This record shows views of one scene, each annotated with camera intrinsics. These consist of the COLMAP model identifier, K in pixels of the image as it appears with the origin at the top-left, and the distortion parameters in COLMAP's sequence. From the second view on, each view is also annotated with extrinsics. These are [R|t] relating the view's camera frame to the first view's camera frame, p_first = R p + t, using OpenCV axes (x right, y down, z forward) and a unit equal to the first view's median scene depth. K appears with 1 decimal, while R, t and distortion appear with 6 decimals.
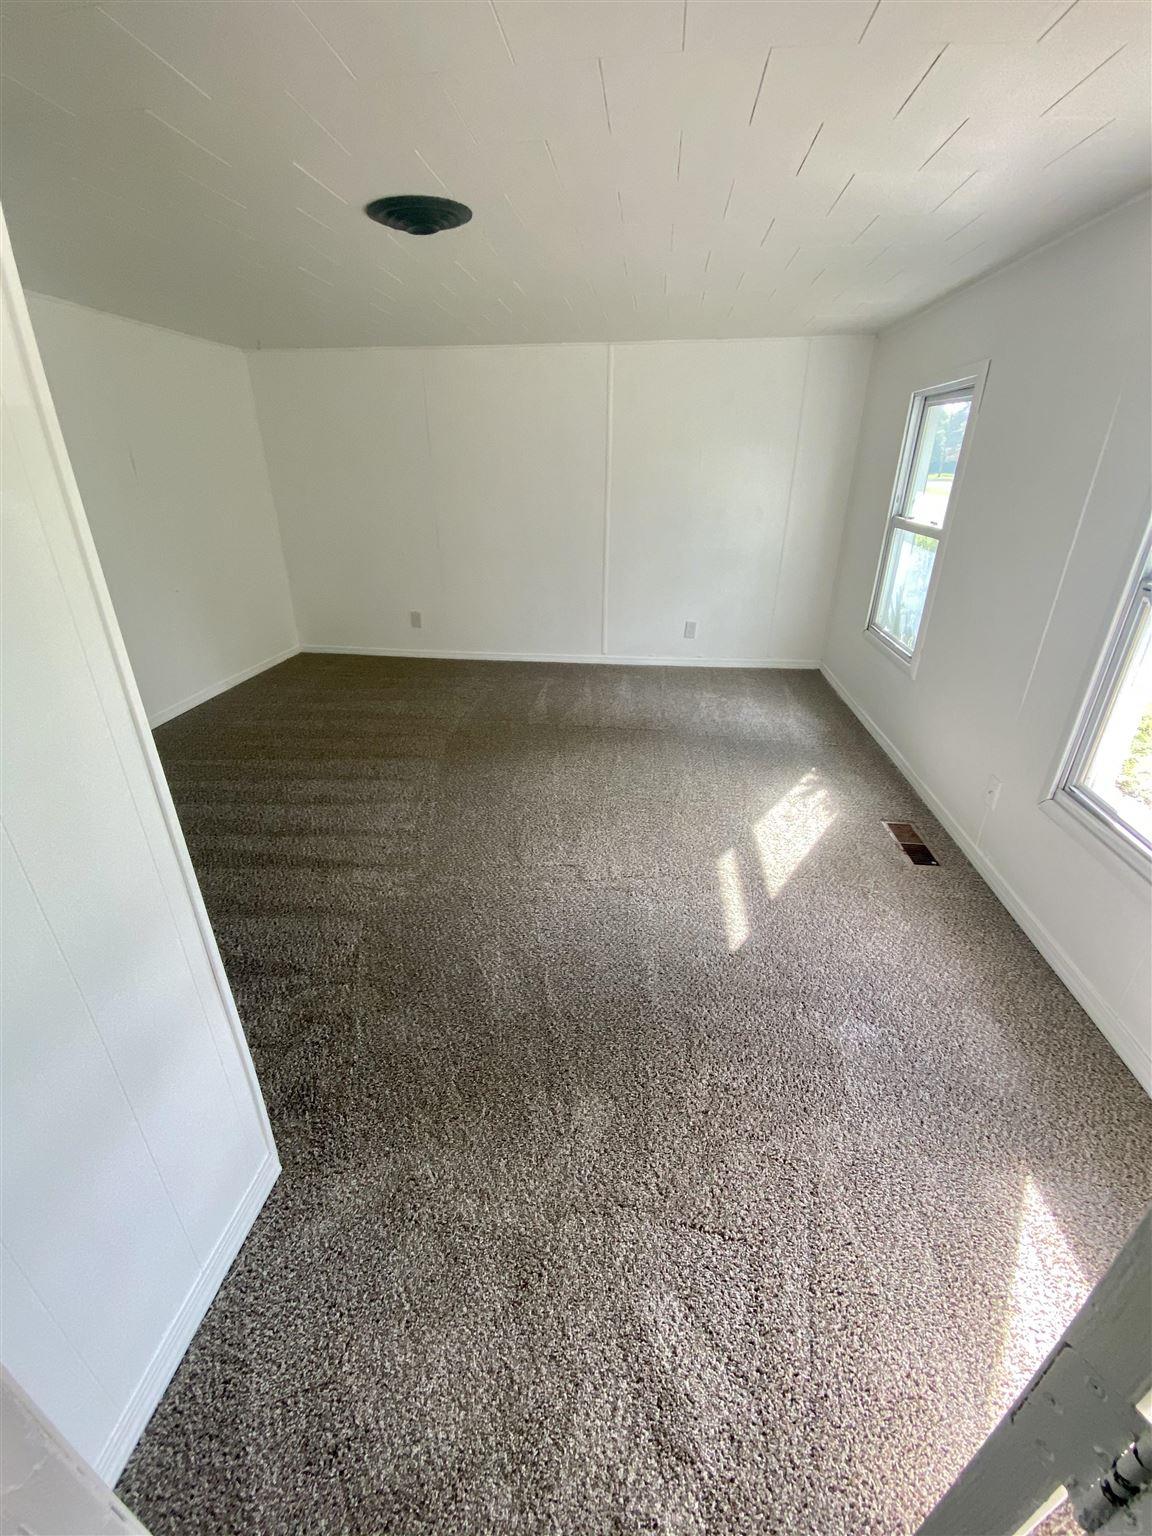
lens RADIAL K [[628.0, 0, 575.7], [0, 628.0, 761.7], [0, 0, 1]] dist [-0.001049, -0.005218]
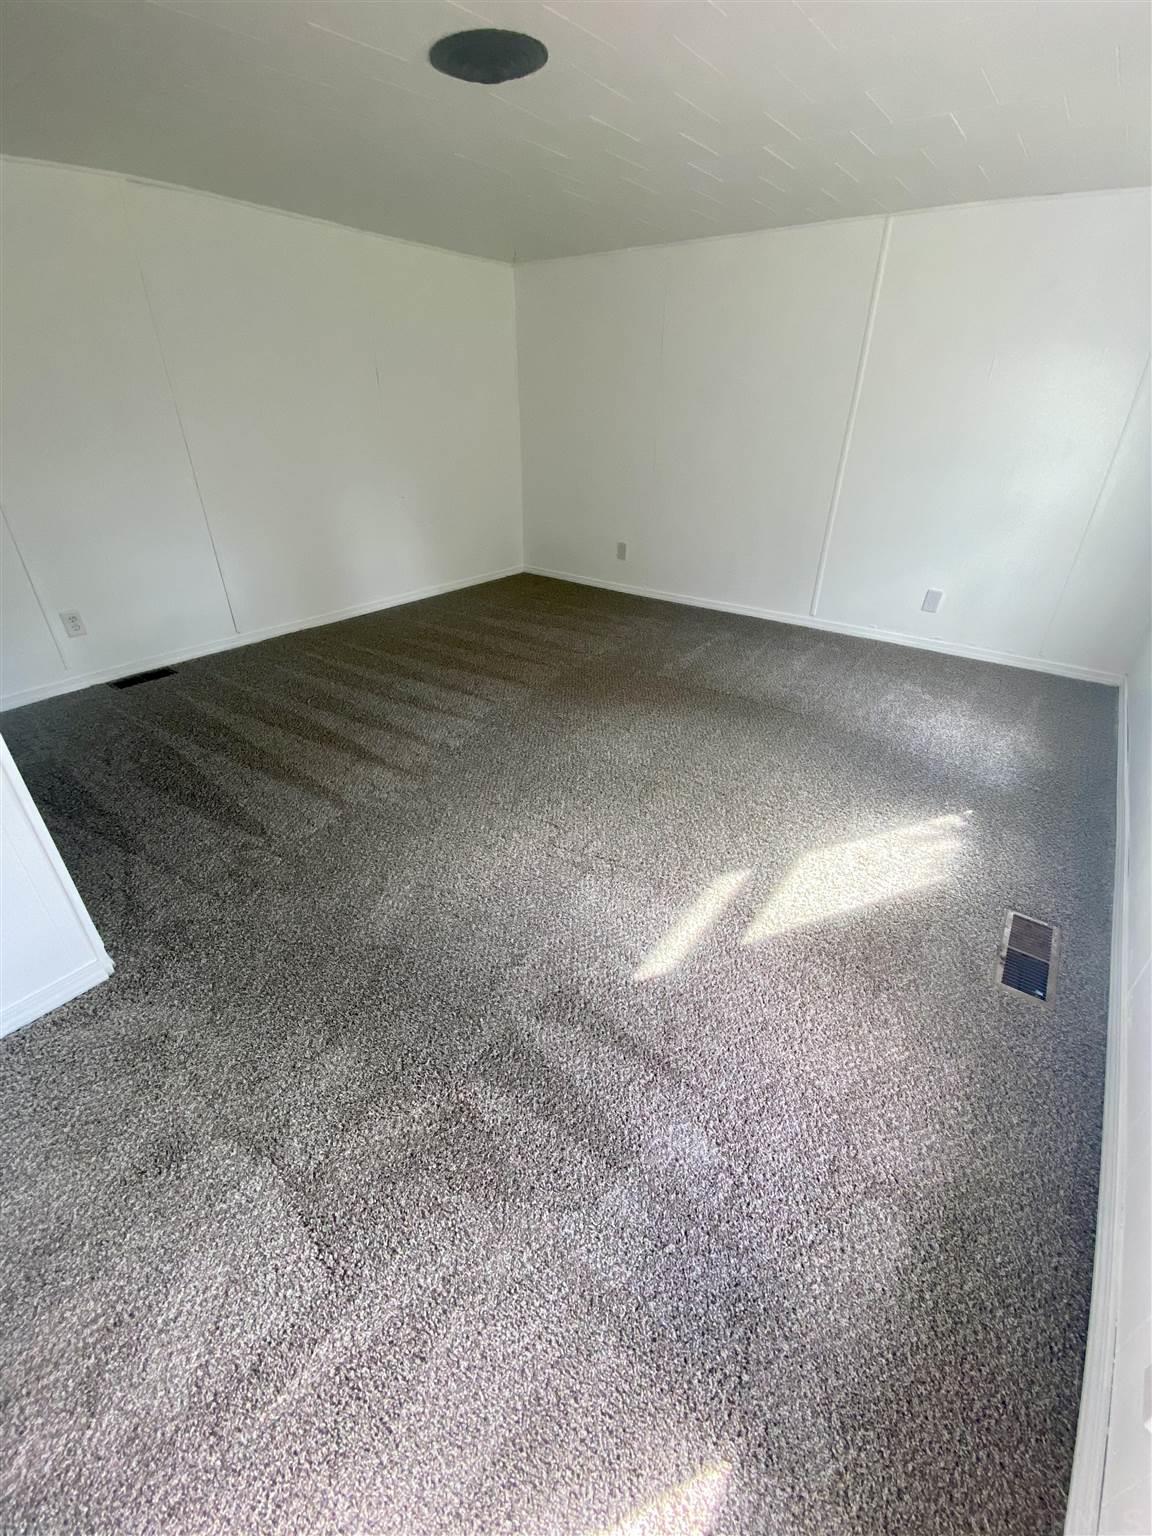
lens RADIAL K [[628.0, 0, 581.4], [0, 628.0, 761.0], [0, 0, 1]] dist [-0.001049, -0.005218]
pose [[0.857899, 0.258878, -0.443836, 0.387754], [-0.223378, 0.965812, 0.131563, -0.050859], [0.462721, -0.013725, 0.886398, 0.207563]]
